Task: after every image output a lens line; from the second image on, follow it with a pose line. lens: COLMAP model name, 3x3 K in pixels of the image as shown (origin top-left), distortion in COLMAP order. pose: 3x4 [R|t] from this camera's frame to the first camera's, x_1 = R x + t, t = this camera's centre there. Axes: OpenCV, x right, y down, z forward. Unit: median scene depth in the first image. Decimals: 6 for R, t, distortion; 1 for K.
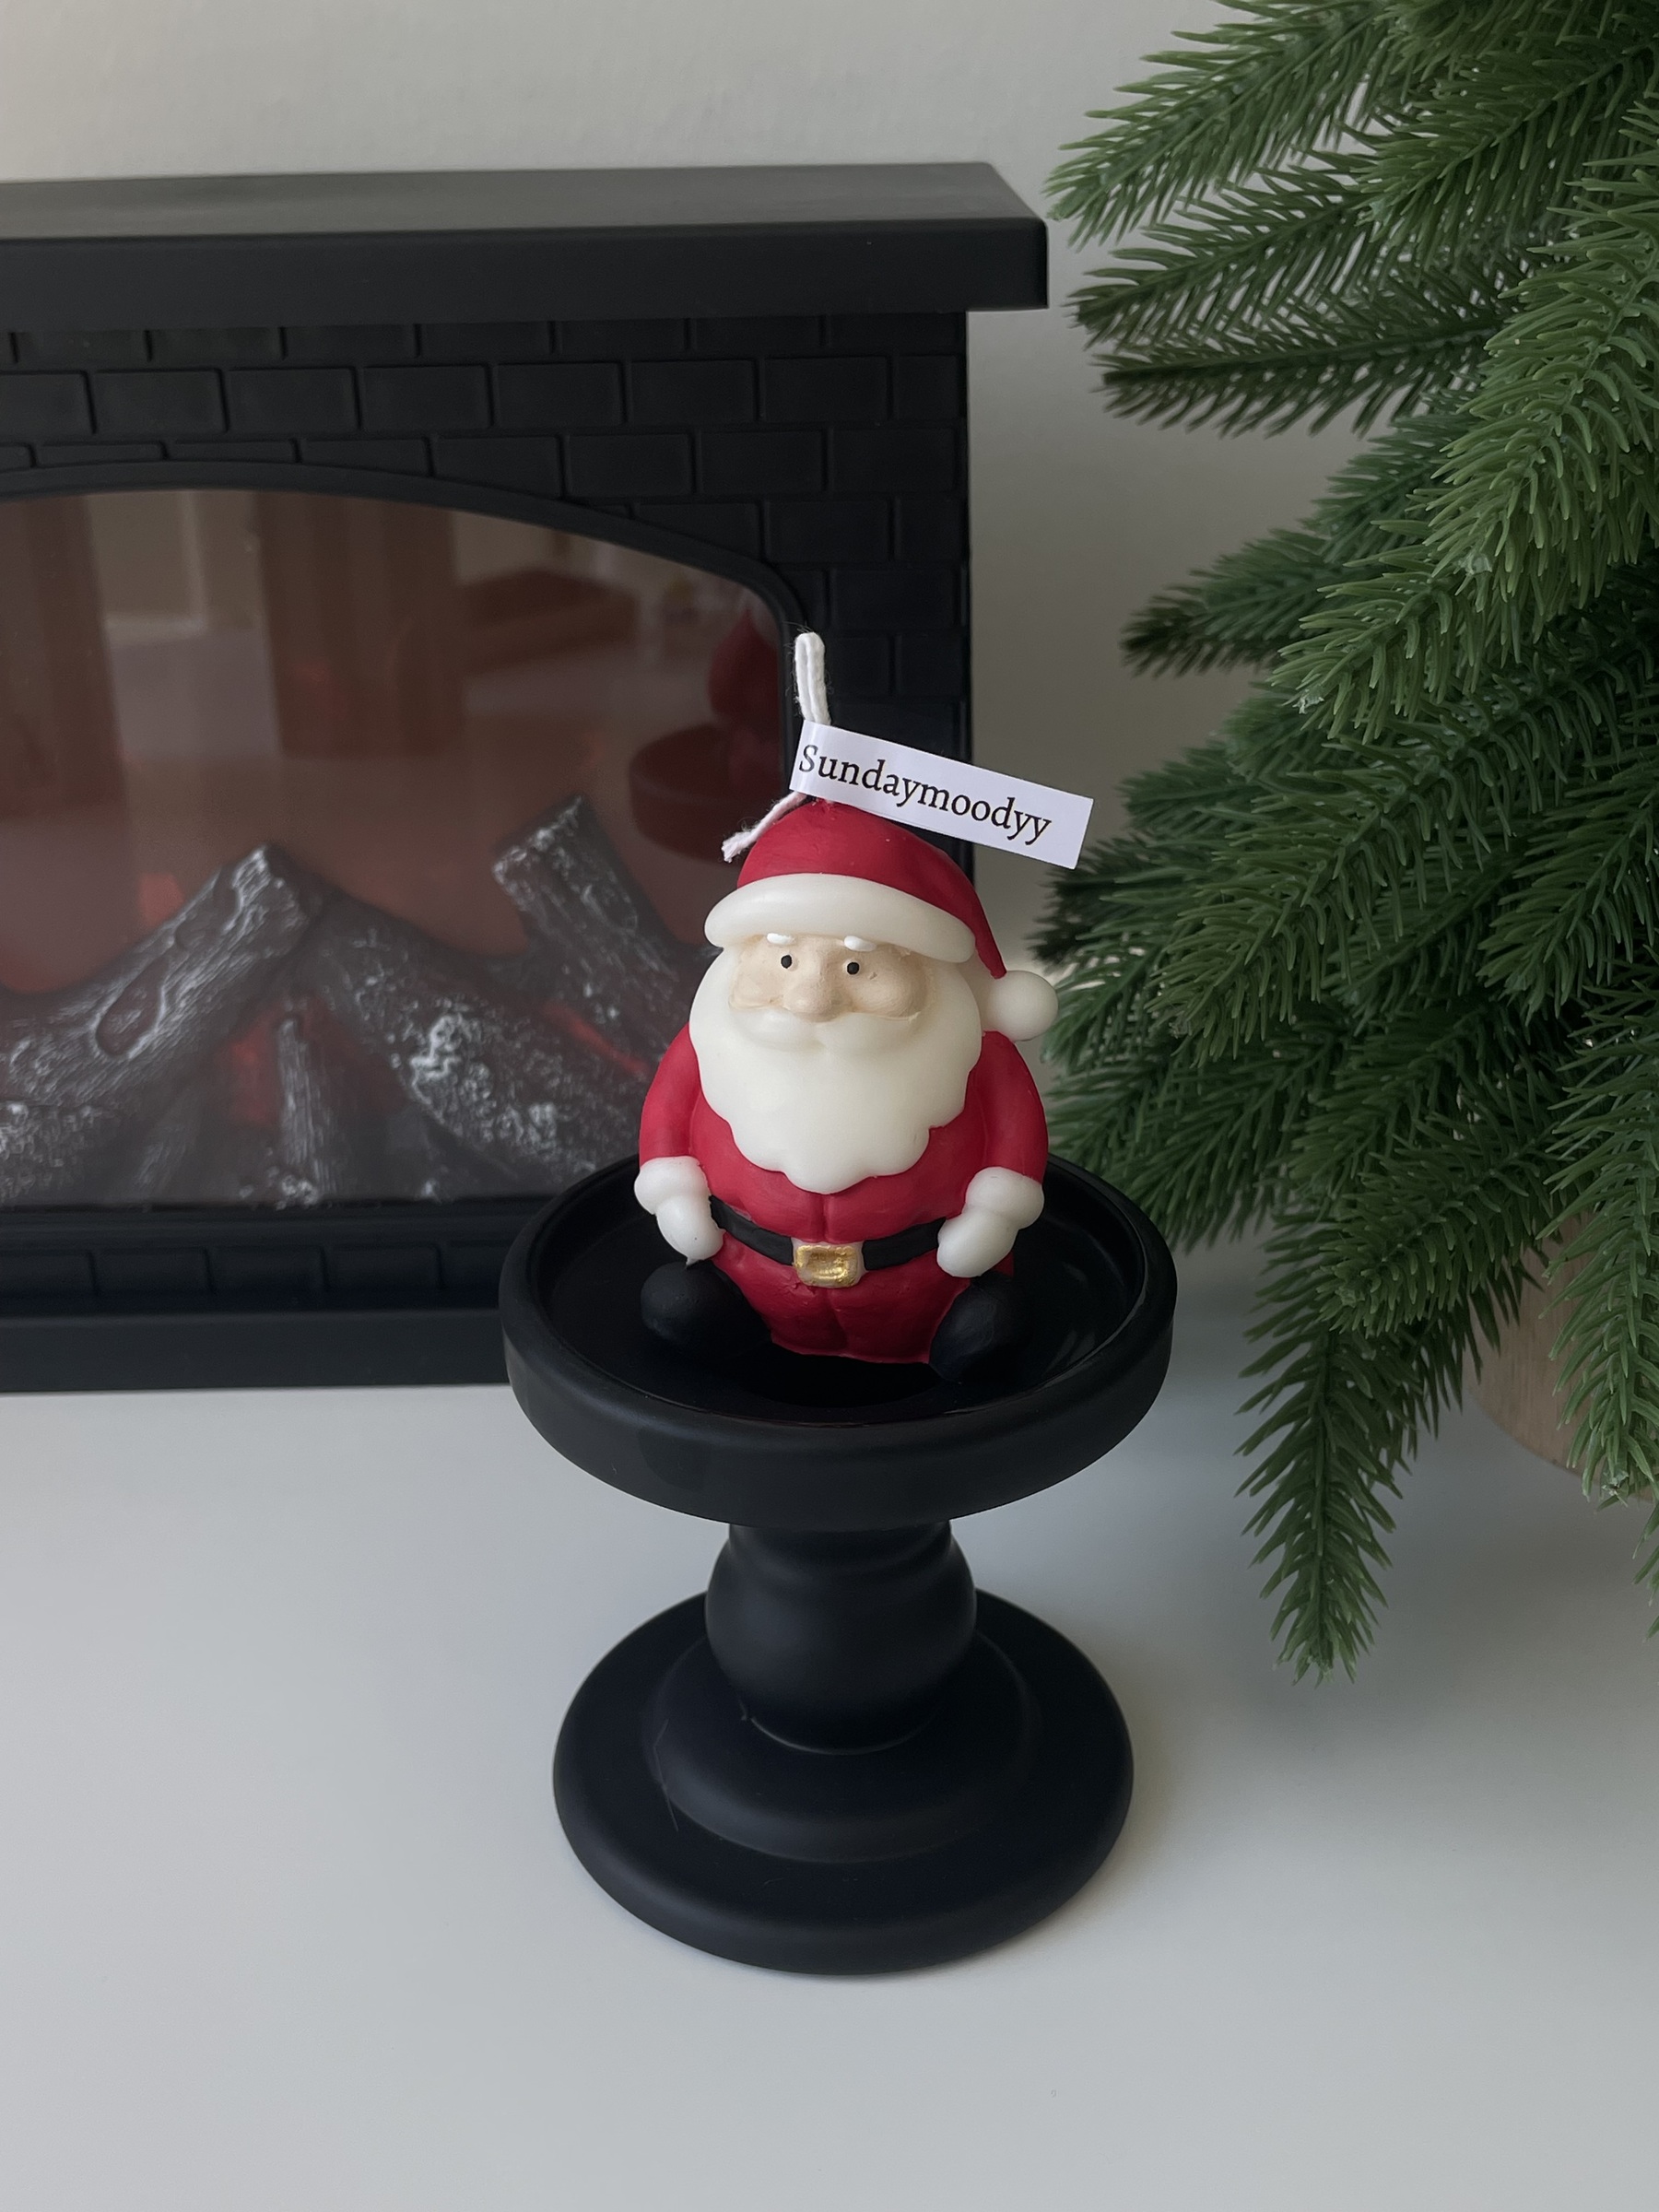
lens RADIAL K [[2350.1, 0, 815.5], [0, 2350.1, 1106.9], [0, 0, 1]] dist [0.057486, 0.000000]
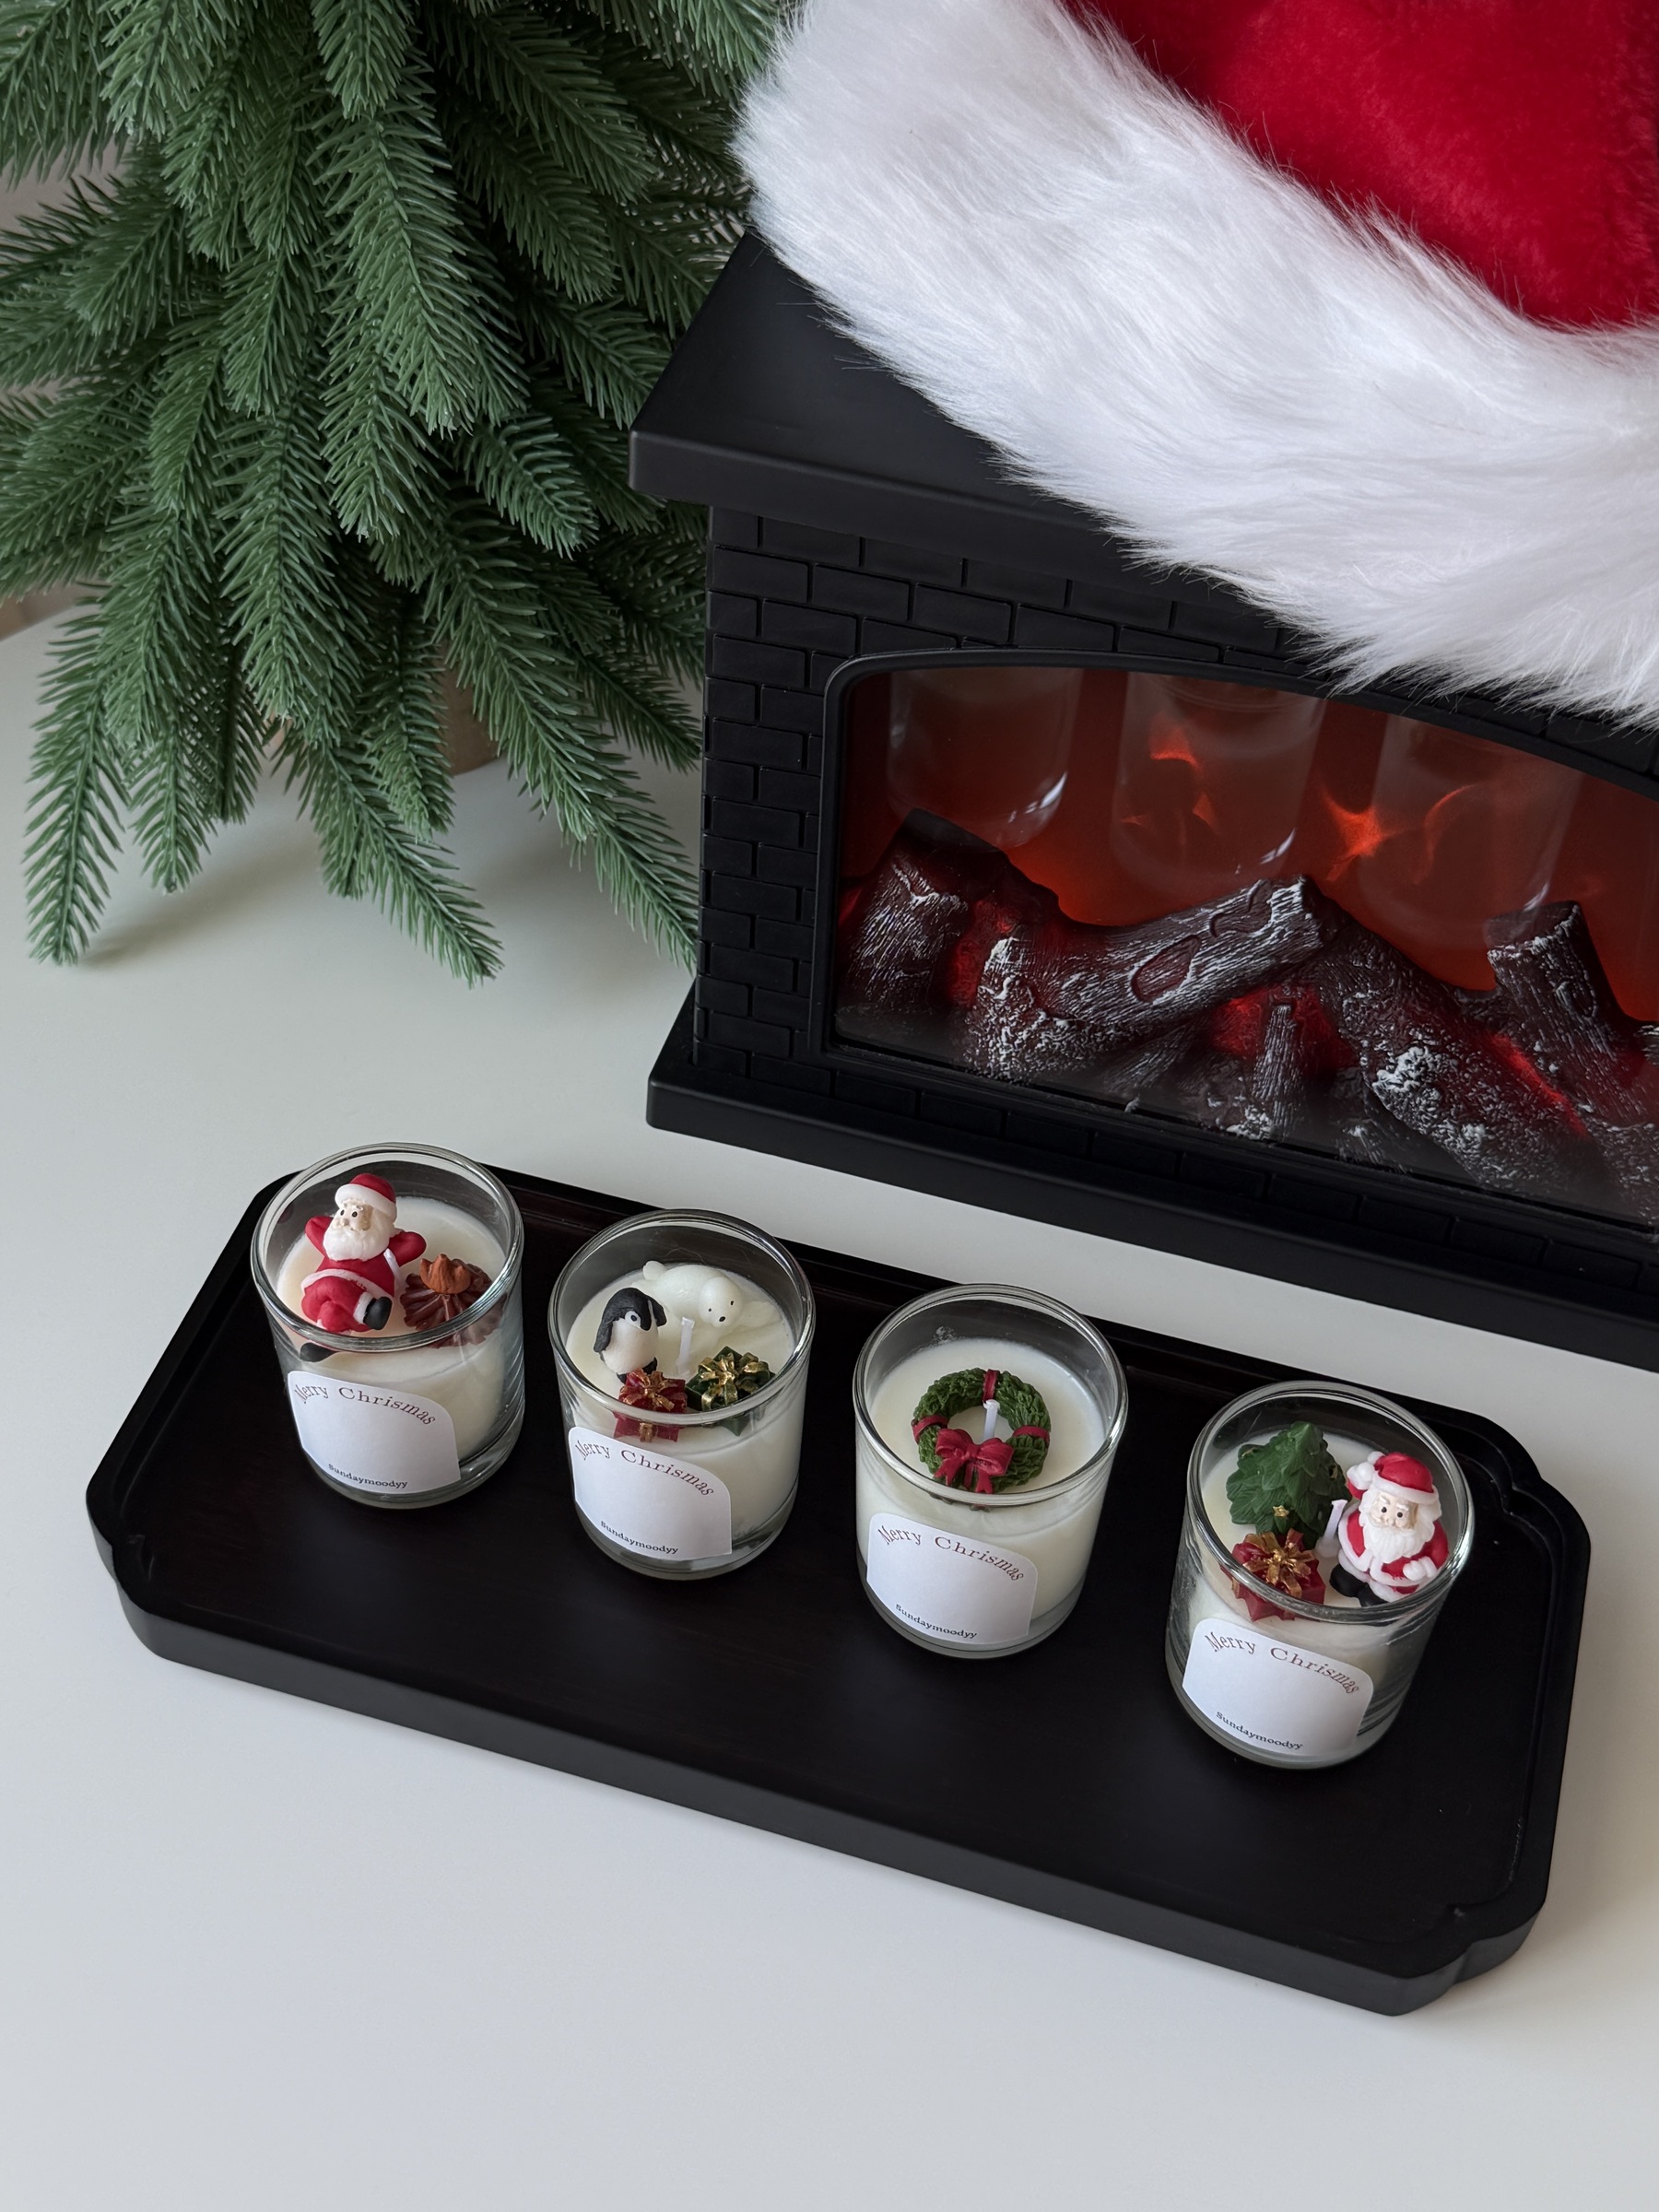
lens RADIAL K [[2787.8, 0, 835.7], [0, 2787.8, 1117.7], [0, 0, 1]] dist [0.149967, 0.000000]
pose [[0.955956, 0.247516, -0.157745, -0.204359], [-0.165293, 0.898113, 0.407517, -0.546532], [0.242540, -0.363494, 0.899470, -0.399190]]
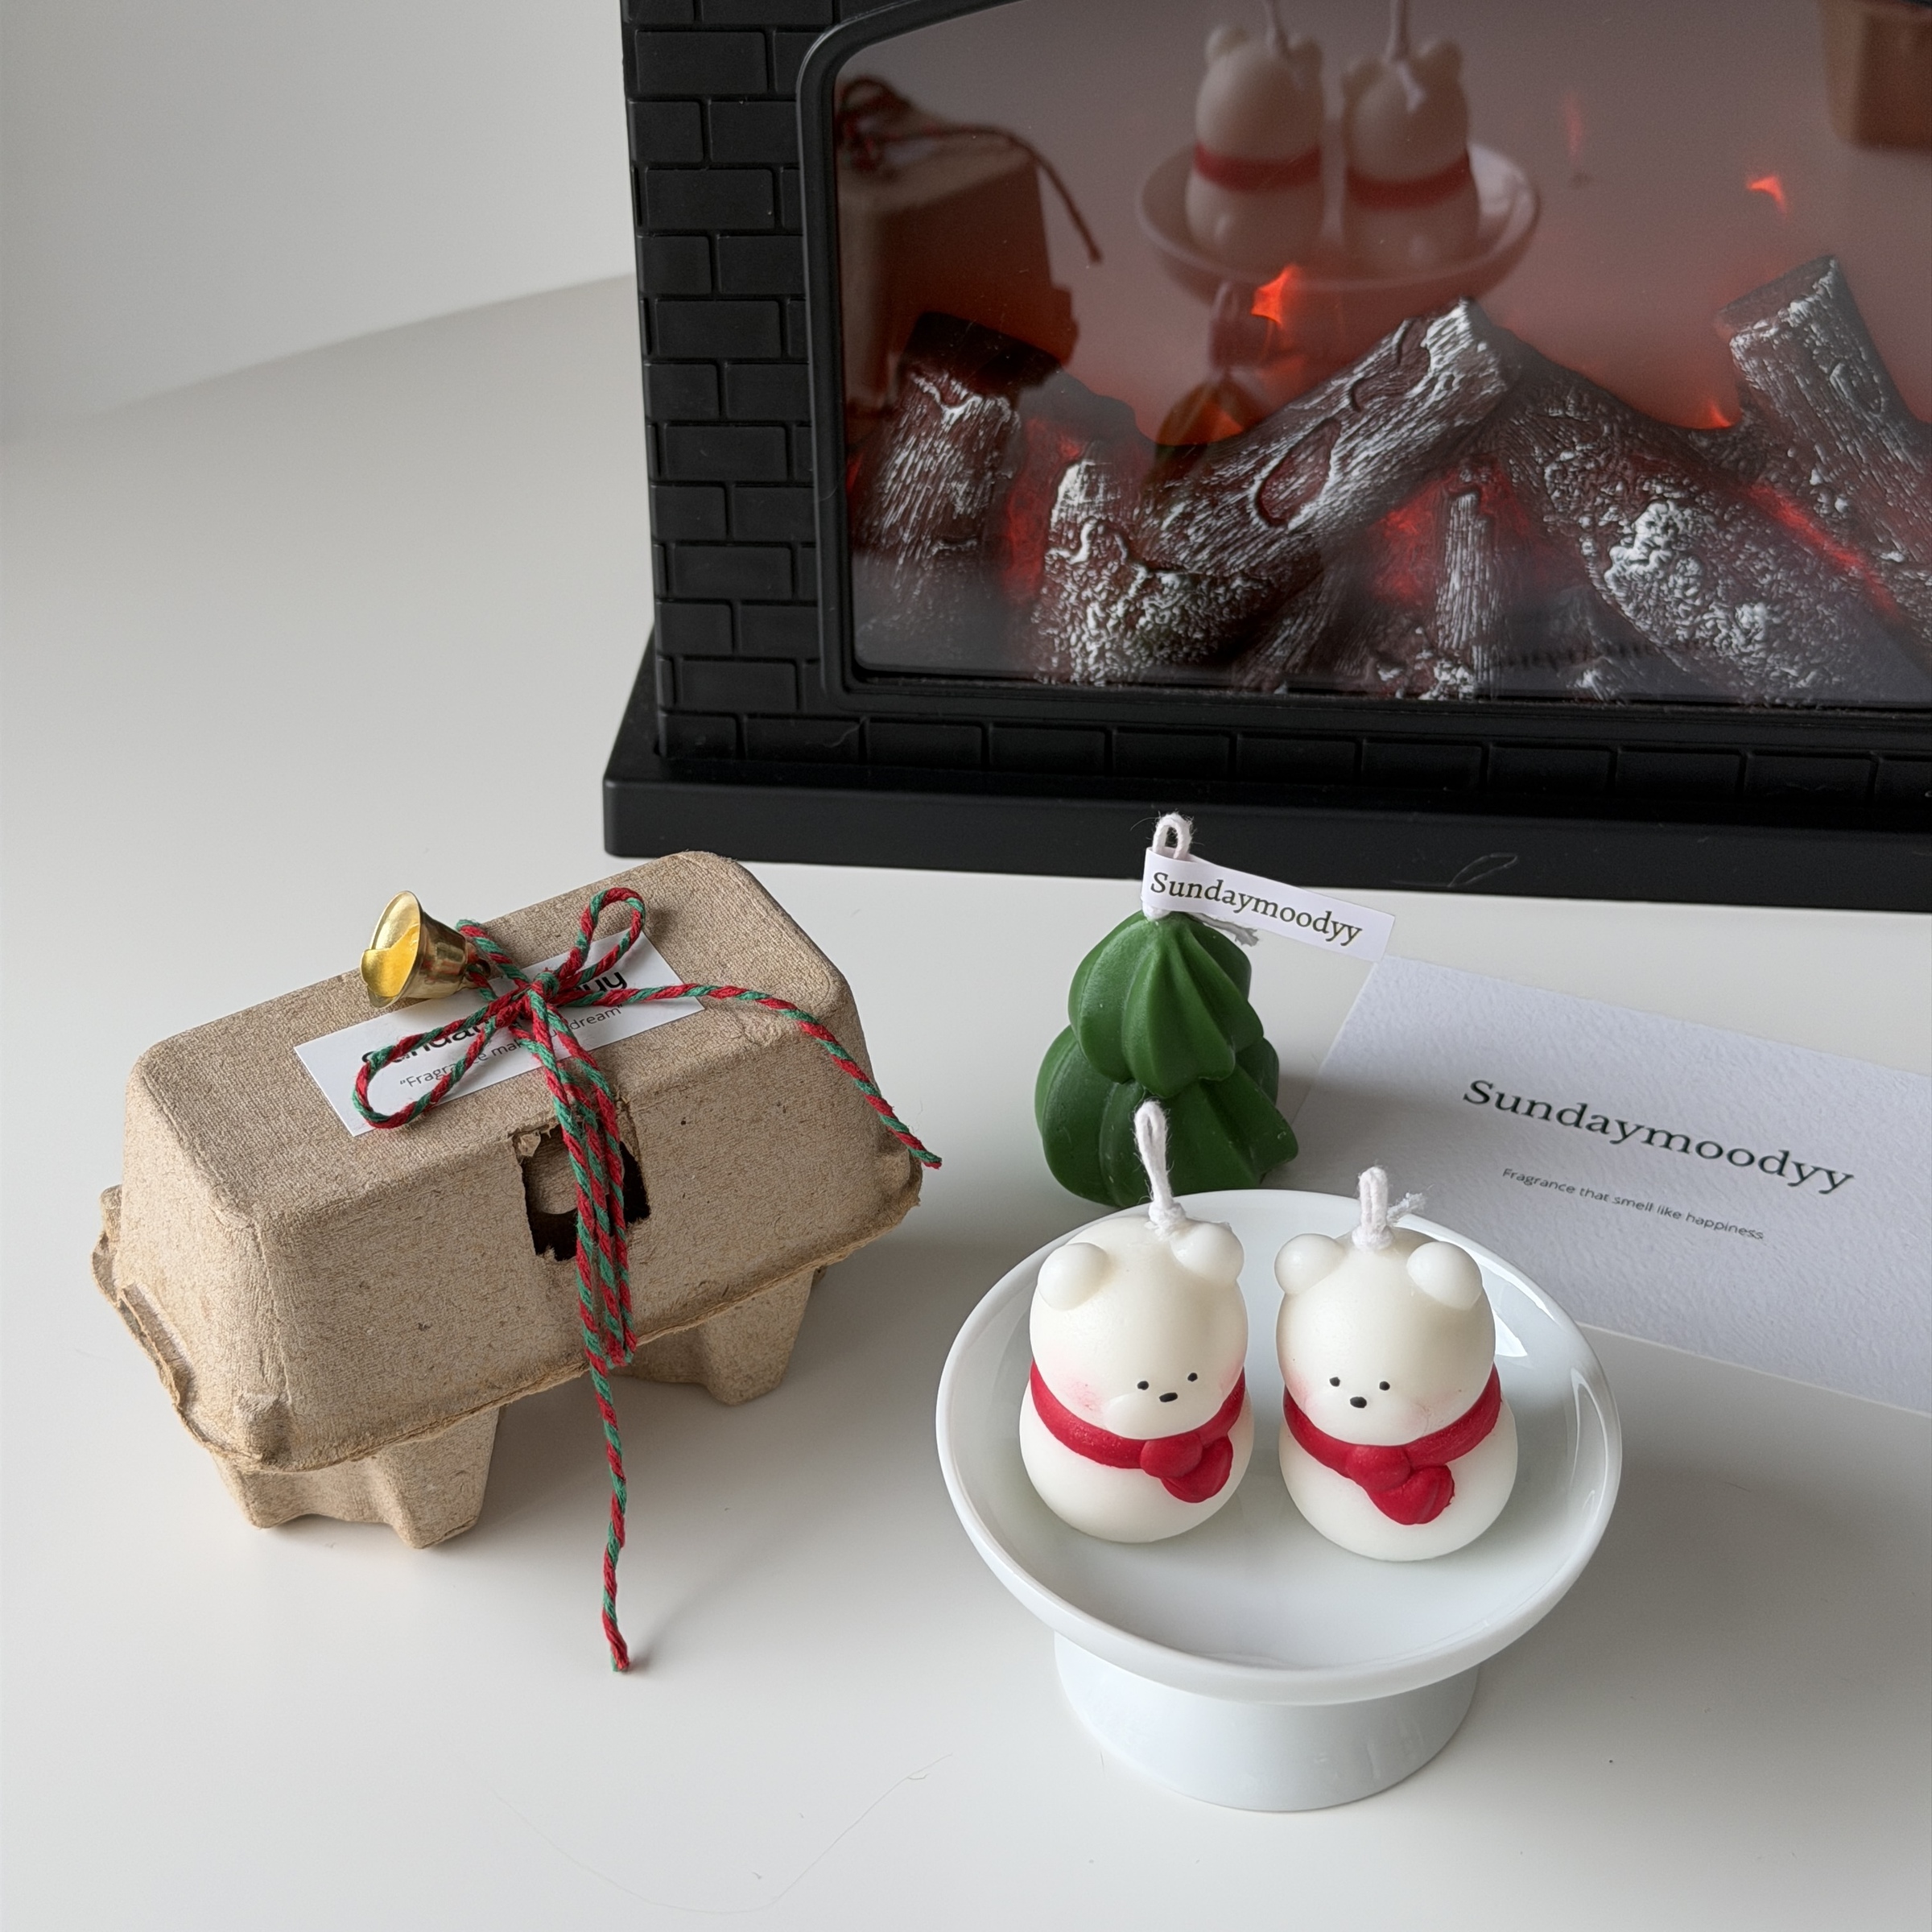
lens RADIAL K [[3694.7, 0, 961.4], [0, 3694.7, 929.2], [0, 0, 1]] dist [0.158327, 0.000000]
pose [[0.994090, 0.062964, -0.088436, -0.282151], [-0.044069, 0.978534, 0.201319, -0.152609], [0.099214, -0.196232, 0.975525, -0.441242]]
